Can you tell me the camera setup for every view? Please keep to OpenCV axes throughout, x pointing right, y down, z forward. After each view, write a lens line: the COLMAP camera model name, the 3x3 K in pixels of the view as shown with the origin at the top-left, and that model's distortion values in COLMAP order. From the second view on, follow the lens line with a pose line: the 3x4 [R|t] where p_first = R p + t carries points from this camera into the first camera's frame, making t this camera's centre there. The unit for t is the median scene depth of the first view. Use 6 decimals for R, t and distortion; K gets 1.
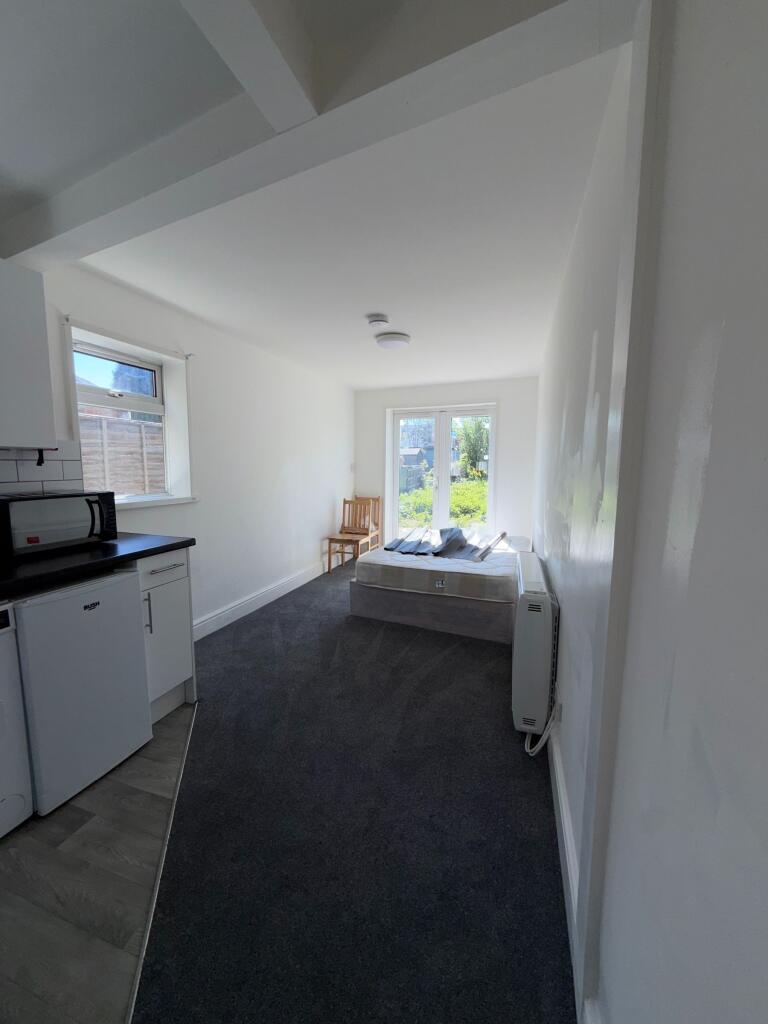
lens RADIAL K [[408.4, 0, 386.8], [0, 408.4, 512.6], [0, 0, 1]] dist [-0.003516, 0.000559]
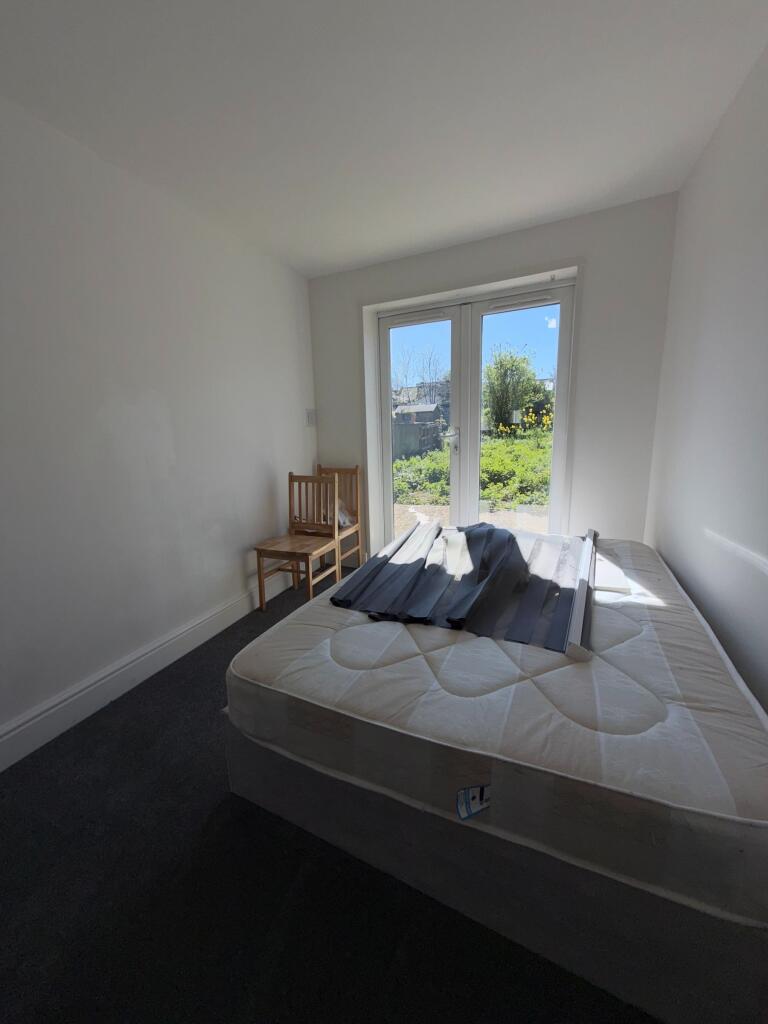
lens RADIAL K [[408.4, 0, 378.6], [0, 408.4, 514.1], [0, 0, 1]] dist [-0.003516, 0.000559]
pose [[0.997324, -0.024233, -0.068978, 0.050099], [0.030513, 0.995337, 0.091503, -0.023393], [0.066439, -0.093363, 0.993413, 0.413550]]
